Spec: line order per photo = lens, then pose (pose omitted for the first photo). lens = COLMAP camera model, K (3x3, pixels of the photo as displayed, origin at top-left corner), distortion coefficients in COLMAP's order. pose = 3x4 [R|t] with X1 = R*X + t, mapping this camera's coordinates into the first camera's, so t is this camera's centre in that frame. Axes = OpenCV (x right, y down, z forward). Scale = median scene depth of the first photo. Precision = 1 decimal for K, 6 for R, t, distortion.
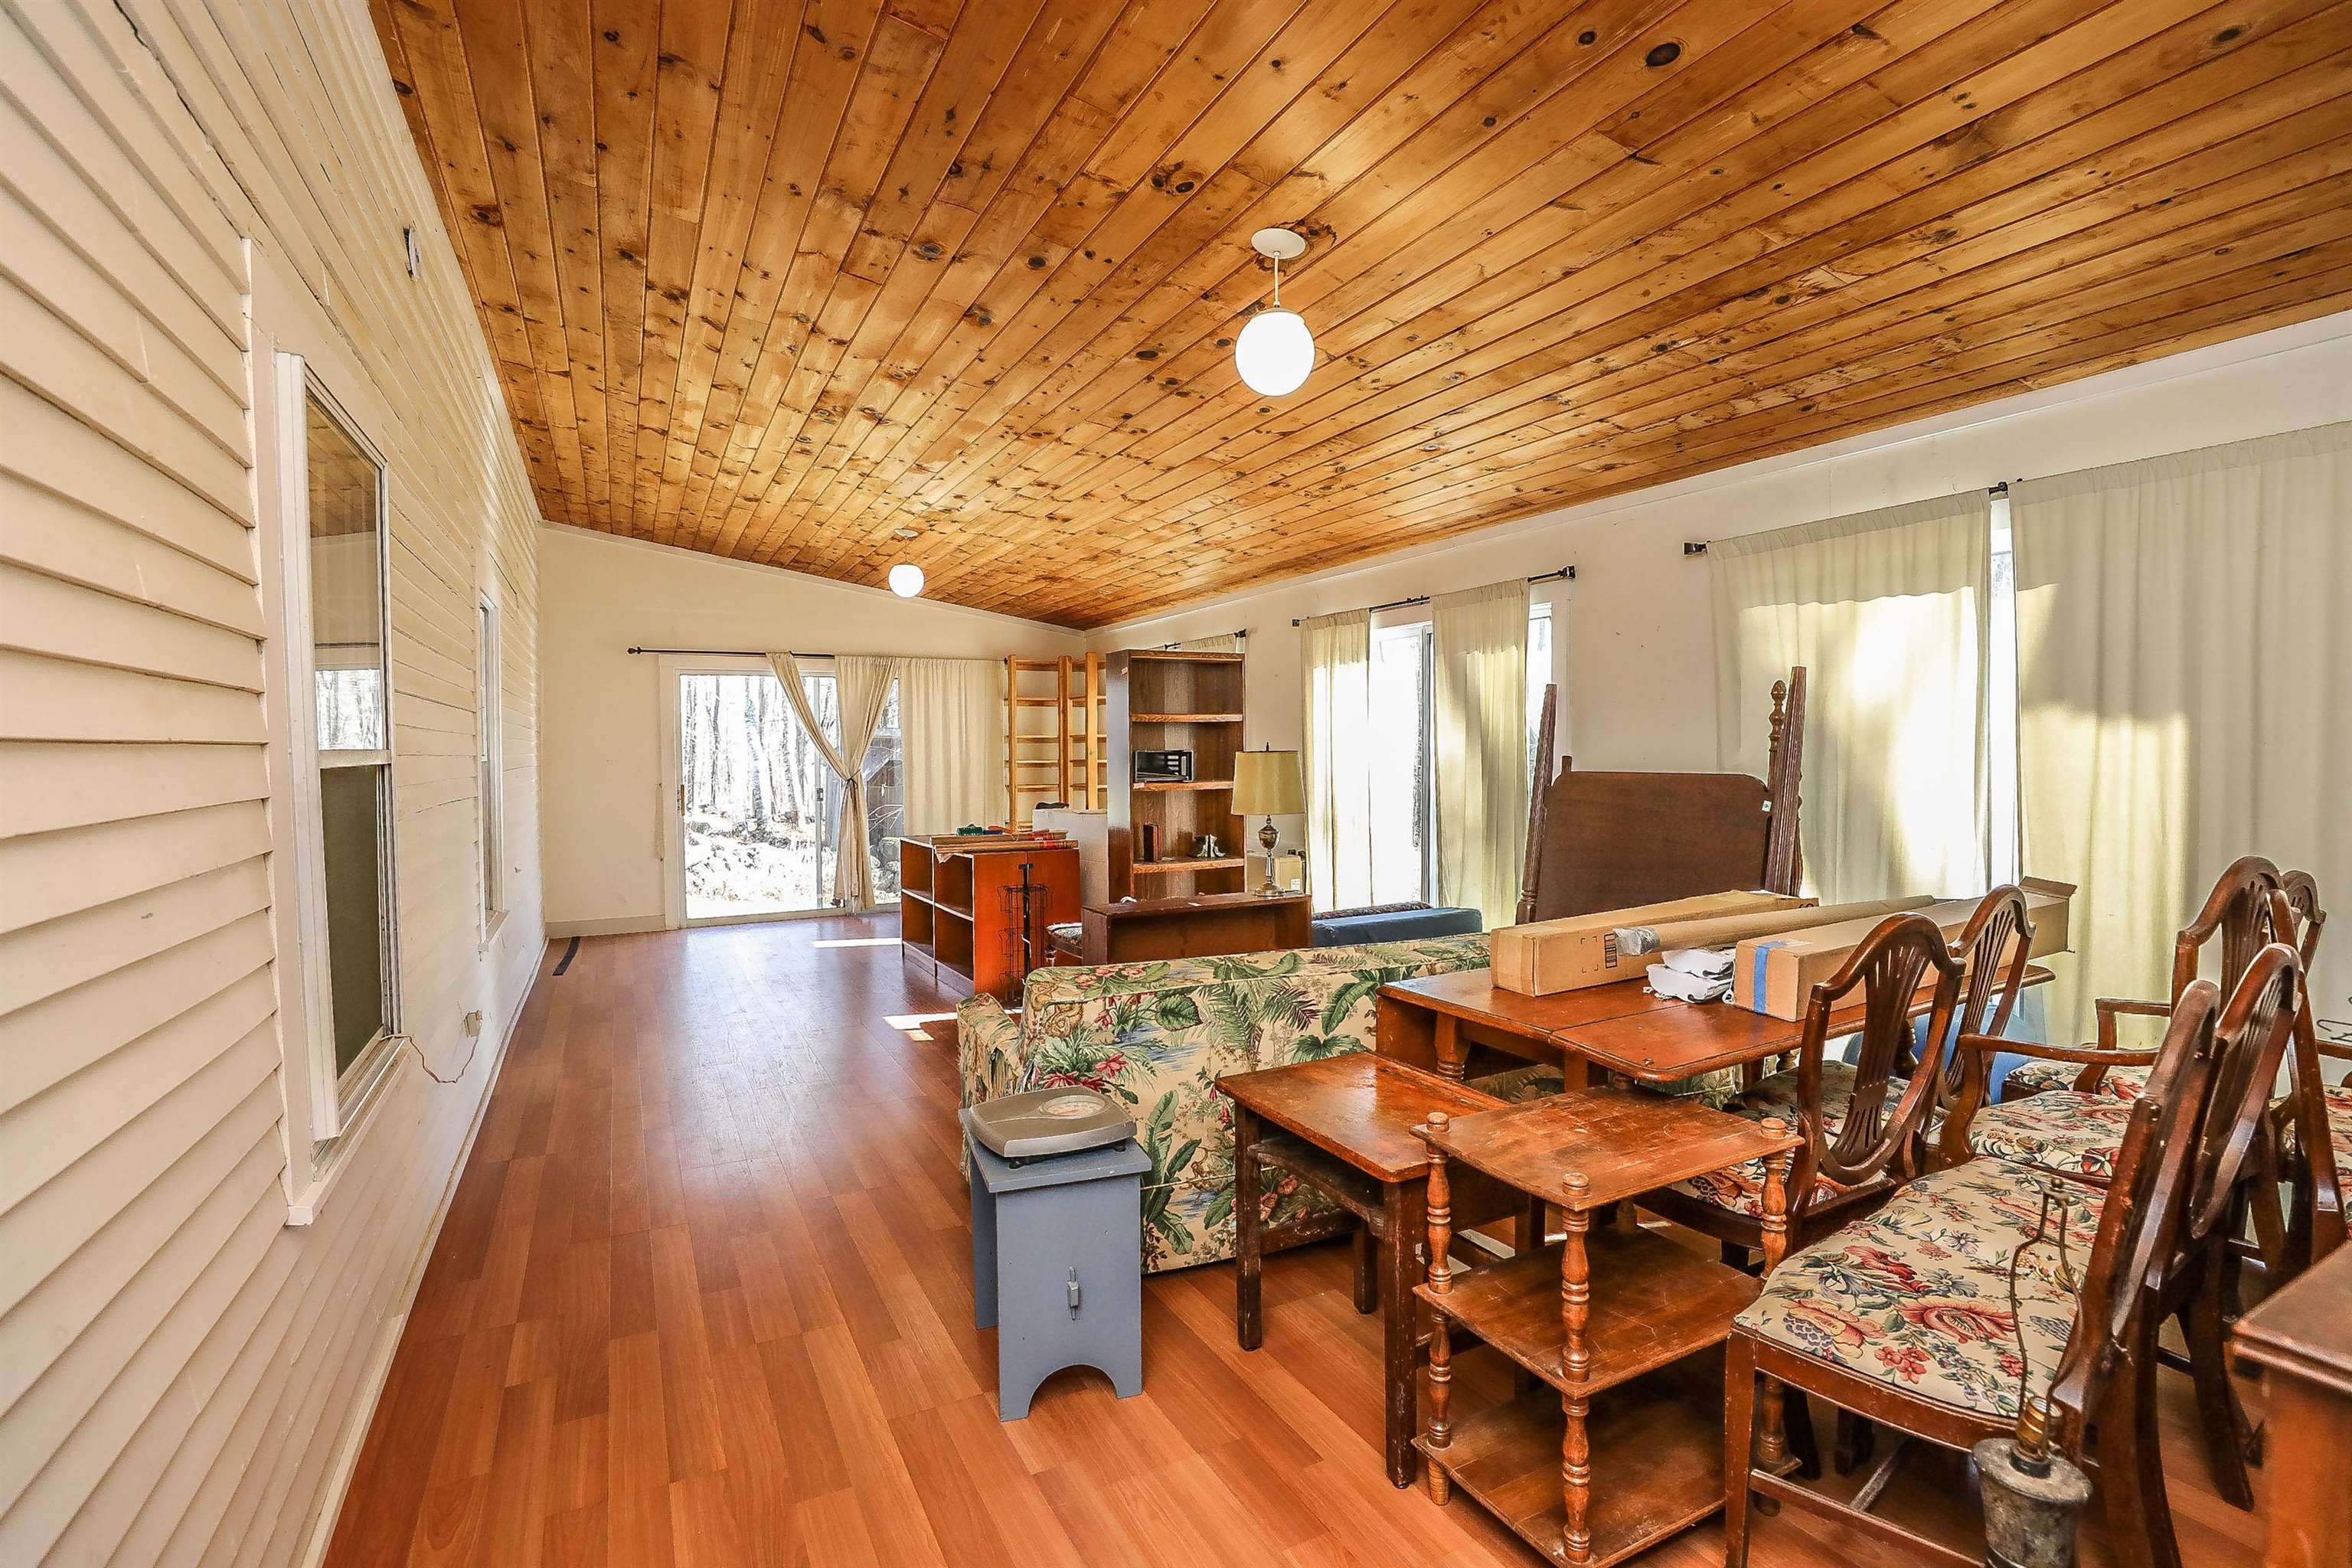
lens RADIAL K [[1072.1, 0, 1167.7], [0, 1072.1, 786.2], [0, 0, 1]] dist [-0.040835, 0.008221]
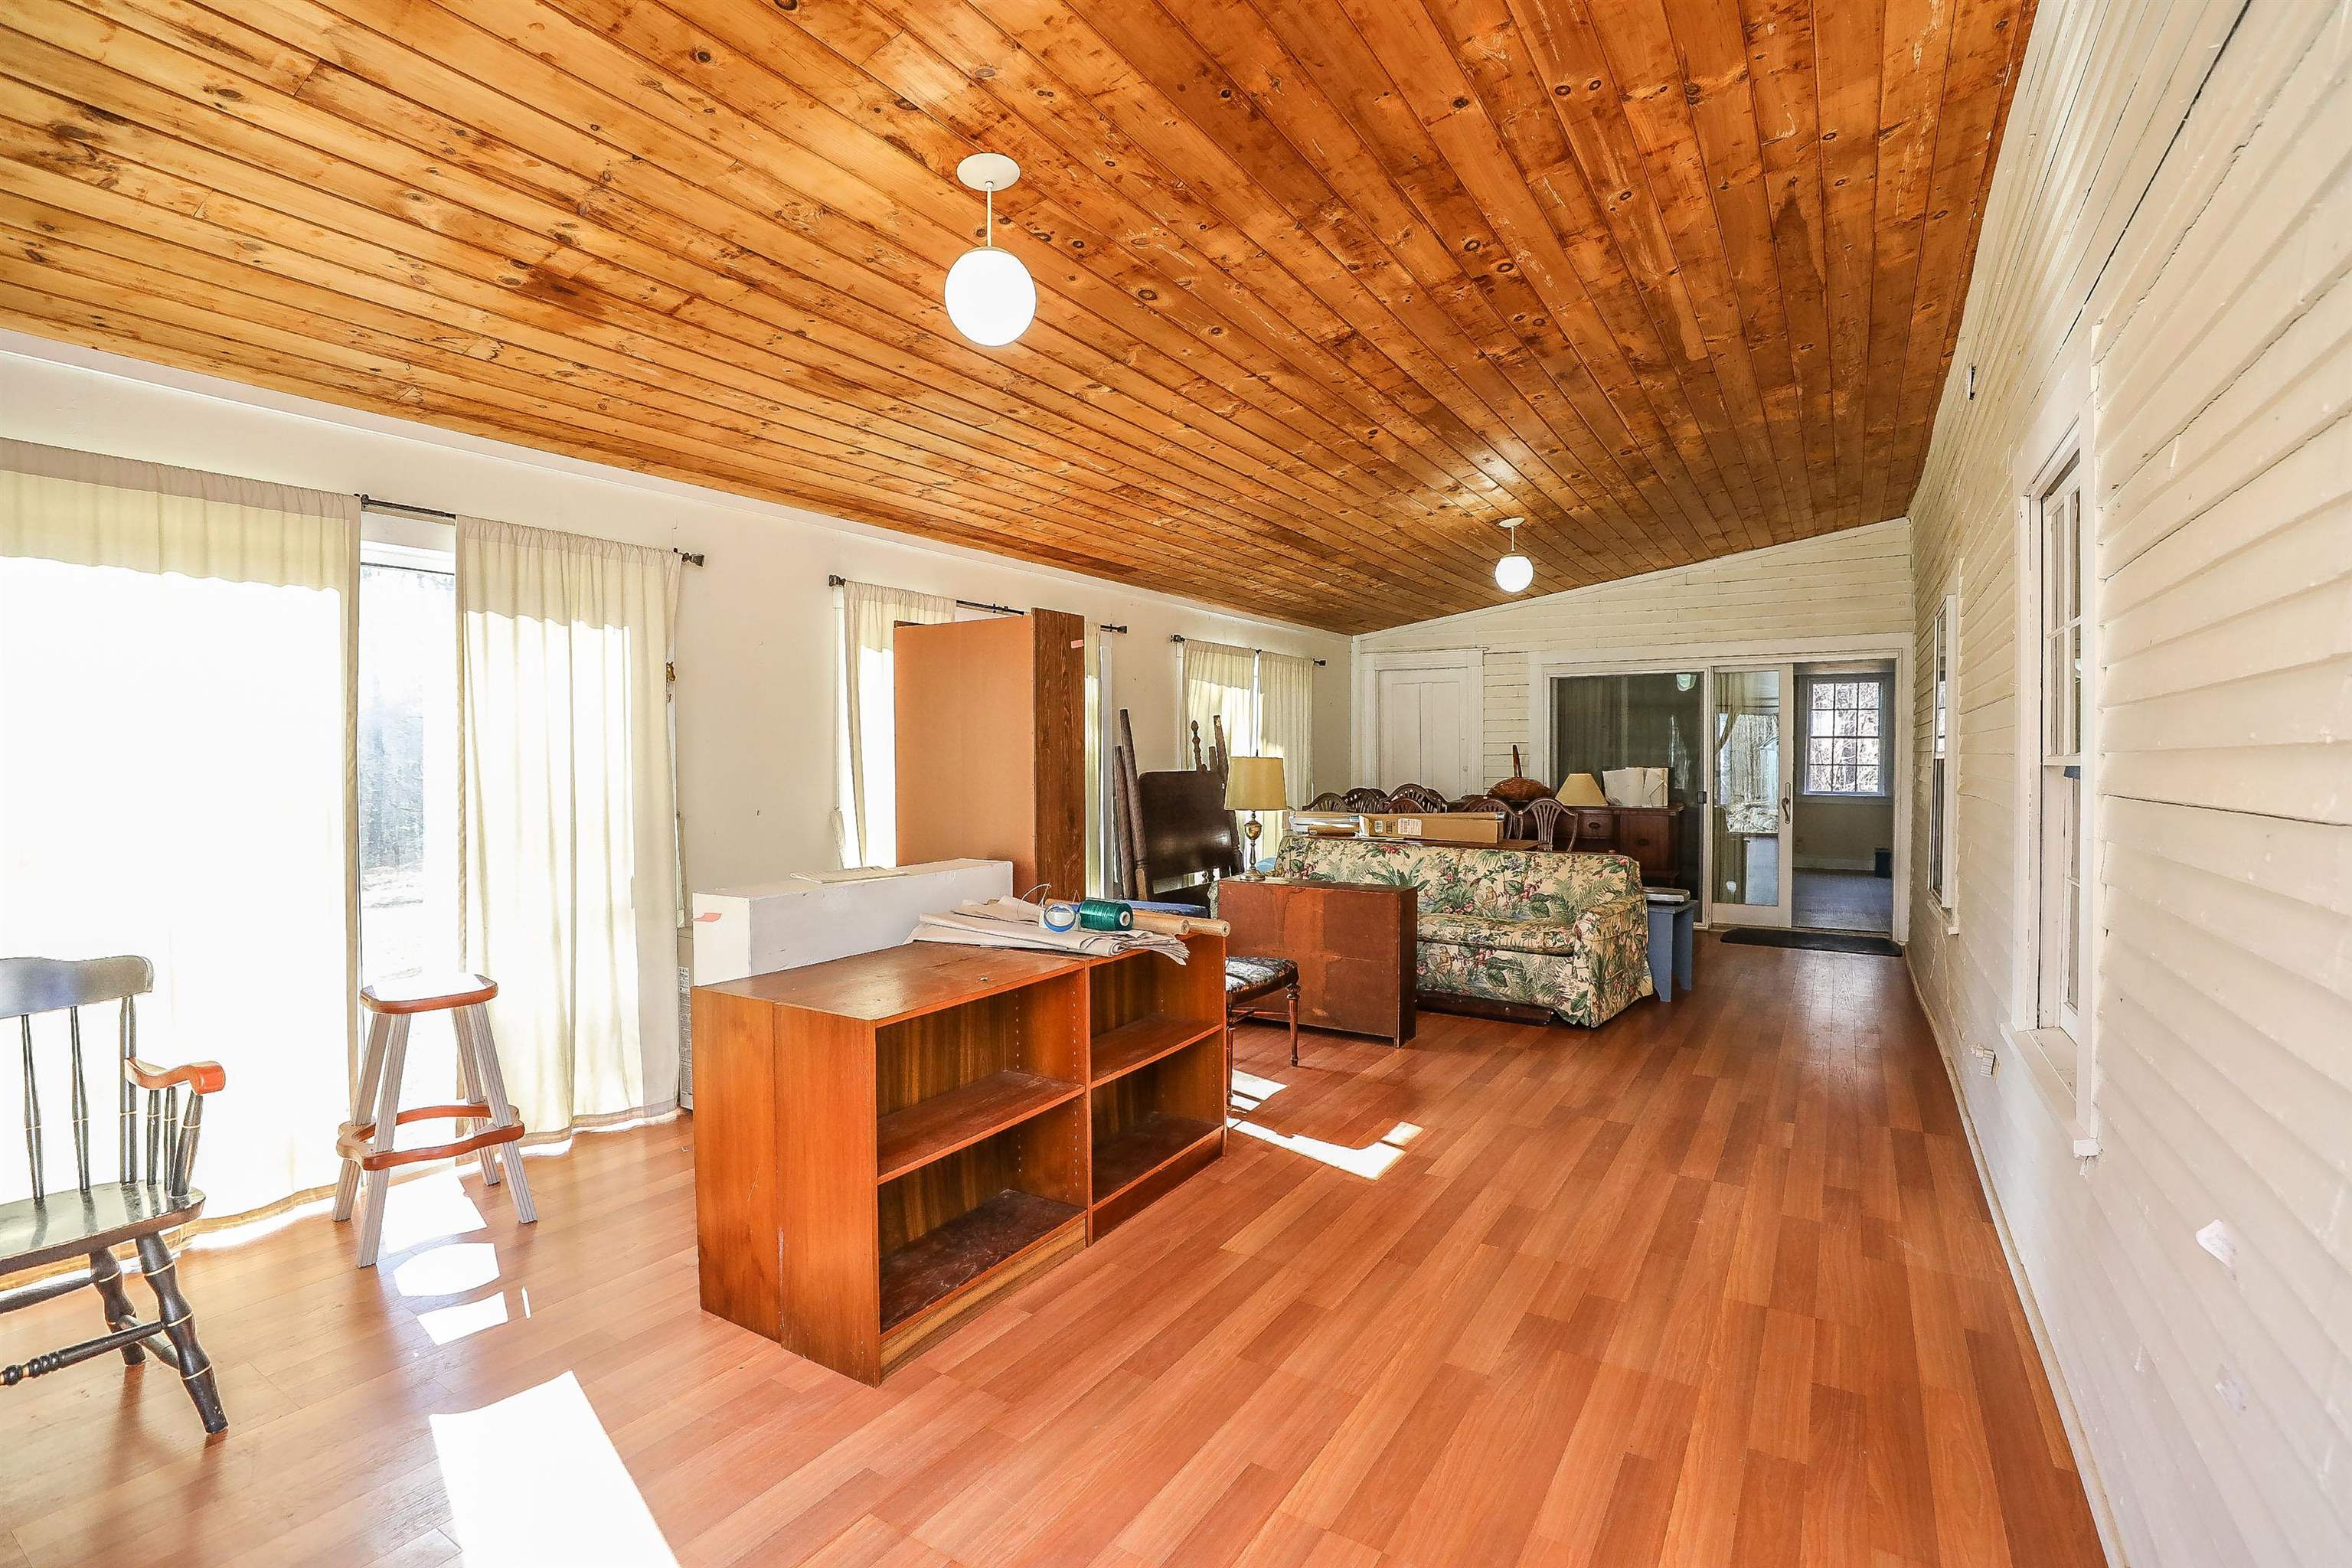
lens RADIAL K [[1072.1, 0, 1162.3], [0, 1072.1, 774.4], [0, 0, 1]] dist [-0.040835, 0.008221]
pose [[-0.499239, -0.007861, 0.866429, -0.893061], [0.036027, 0.998906, 0.029822, -0.047577], [-0.865715, 0.046103, -0.498410, 1.682886]]
